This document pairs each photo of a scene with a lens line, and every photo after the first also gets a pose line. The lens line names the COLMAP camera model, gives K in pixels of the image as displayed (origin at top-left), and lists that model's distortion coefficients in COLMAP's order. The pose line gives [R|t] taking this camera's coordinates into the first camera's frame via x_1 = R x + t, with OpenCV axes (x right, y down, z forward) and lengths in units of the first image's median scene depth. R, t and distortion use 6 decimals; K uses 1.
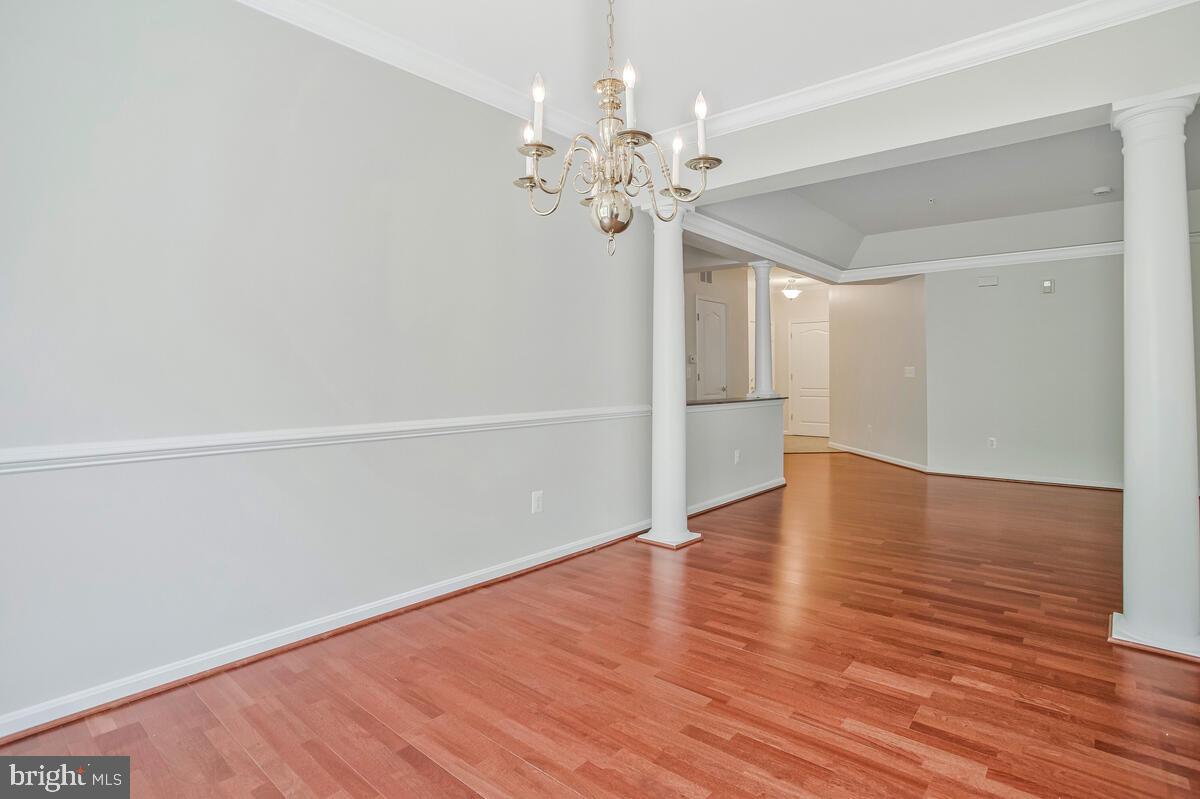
lens RADIAL K [[596.5, 0, 582.9], [0, 596.5, 391.9], [0, 0, 1]] dist [-0.050689, 0.015590]
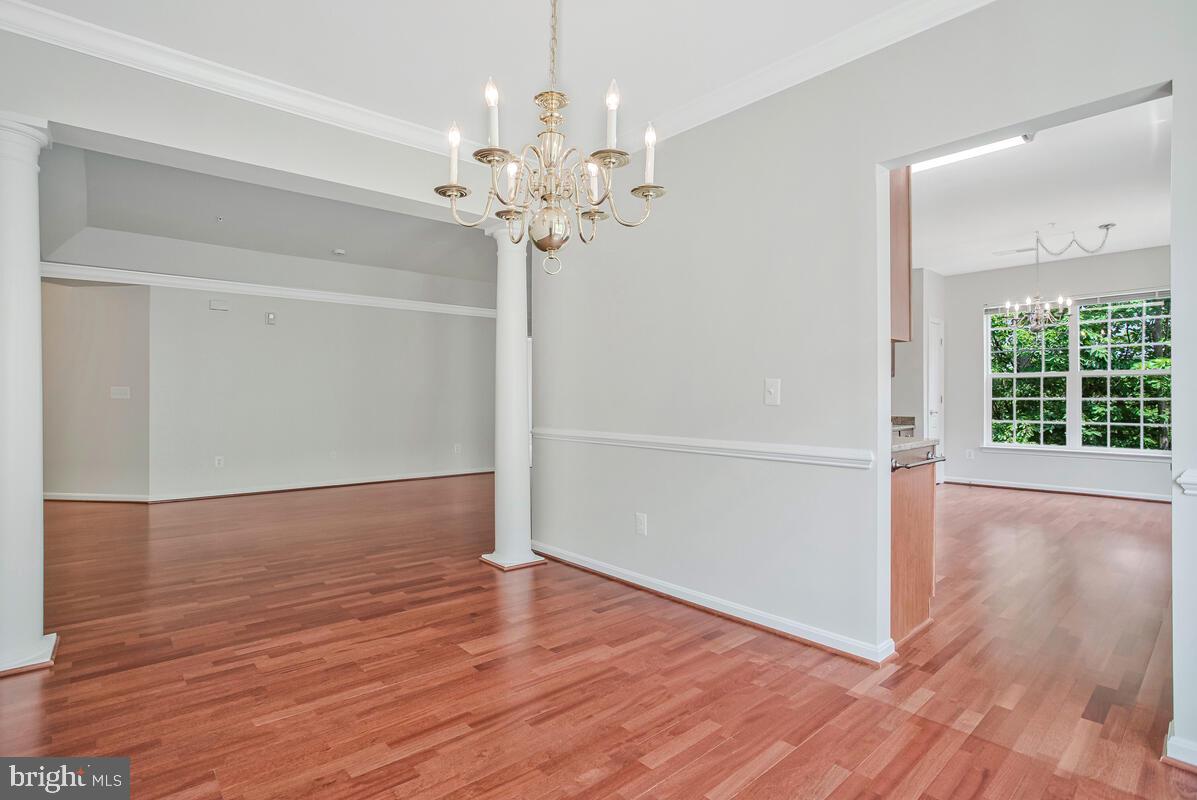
lens RADIAL K [[595.0, 0, 588.1], [0, 595.0, 397.0], [0, 0, 1]] dist [-0.050689, 0.015590]
pose [[0.141477, 0.006751, 0.989919, -0.538040], [0.022510, 0.999696, -0.010035, -0.006489], [-0.989686, 0.023703, 0.141282, 0.475303]]
